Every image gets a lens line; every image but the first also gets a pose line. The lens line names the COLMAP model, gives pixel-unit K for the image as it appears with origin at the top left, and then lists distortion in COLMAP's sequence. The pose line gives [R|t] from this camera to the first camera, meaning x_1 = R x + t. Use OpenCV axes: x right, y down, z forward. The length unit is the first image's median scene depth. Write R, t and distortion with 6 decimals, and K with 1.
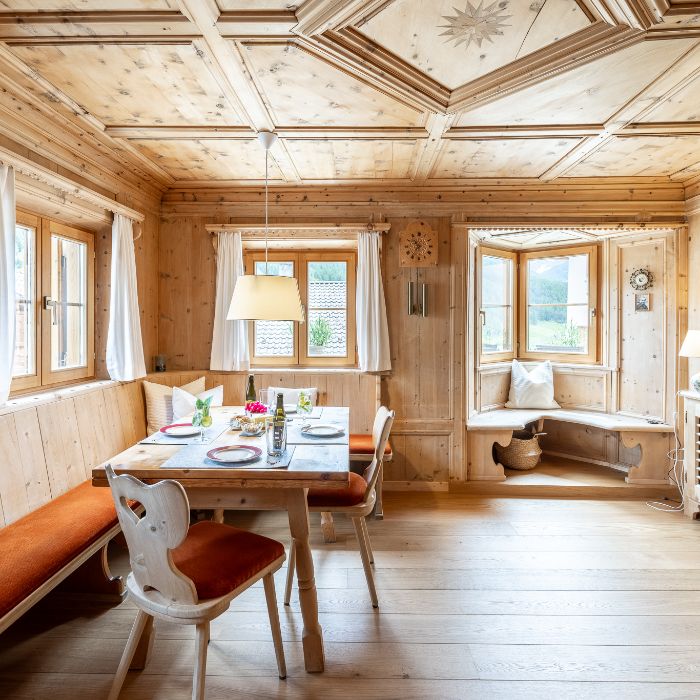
lens RADIAL K [[446.2, 0, 331.5], [0, 446.2, 321.4], [0, 0, 1]] dist [-0.000348, 0.002391]
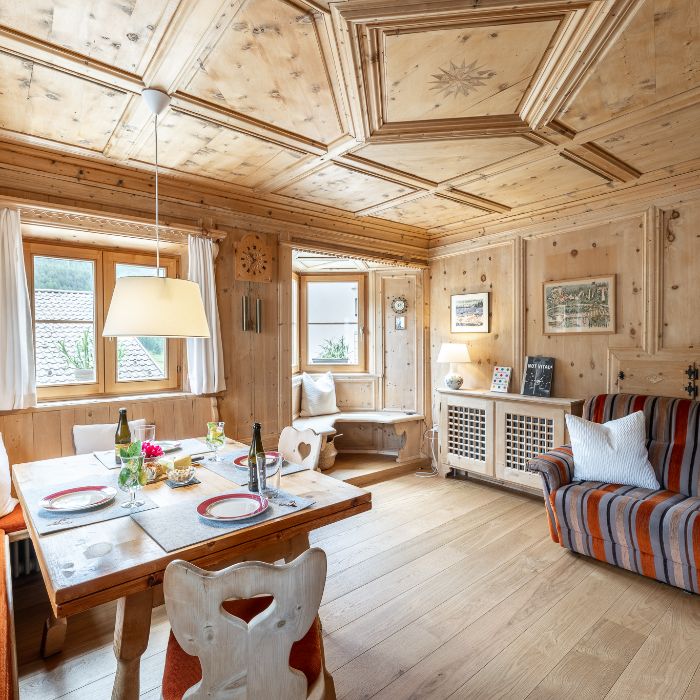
lens RADIAL K [[440.3, 0, 355.5], [0, 440.3, 344.2], [0, 0, 1]] dist [-0.003549, 0.002724]
pose [[0.746782, -0.011623, 0.664967, -0.271719], [0.002755, 0.999893, 0.014383, 0.000753], [-0.665063, -0.008909, 0.746734, 0.136993]]
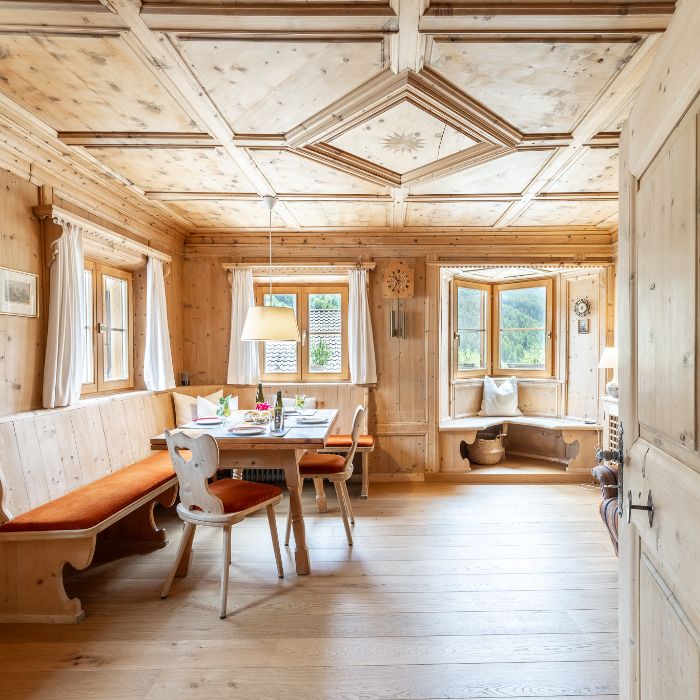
lens RADIAL K [[446.2, 0, 362.4], [0, 446.2, 353.4], [0, 0, 1]] dist [-0.000348, 0.002391]
pose [[0.999332, -0.007147, 0.035849, 0.050521], [0.006773, 0.999921, 0.010544, 0.015451], [-0.035921, -0.010294, 0.999302, -0.217051]]
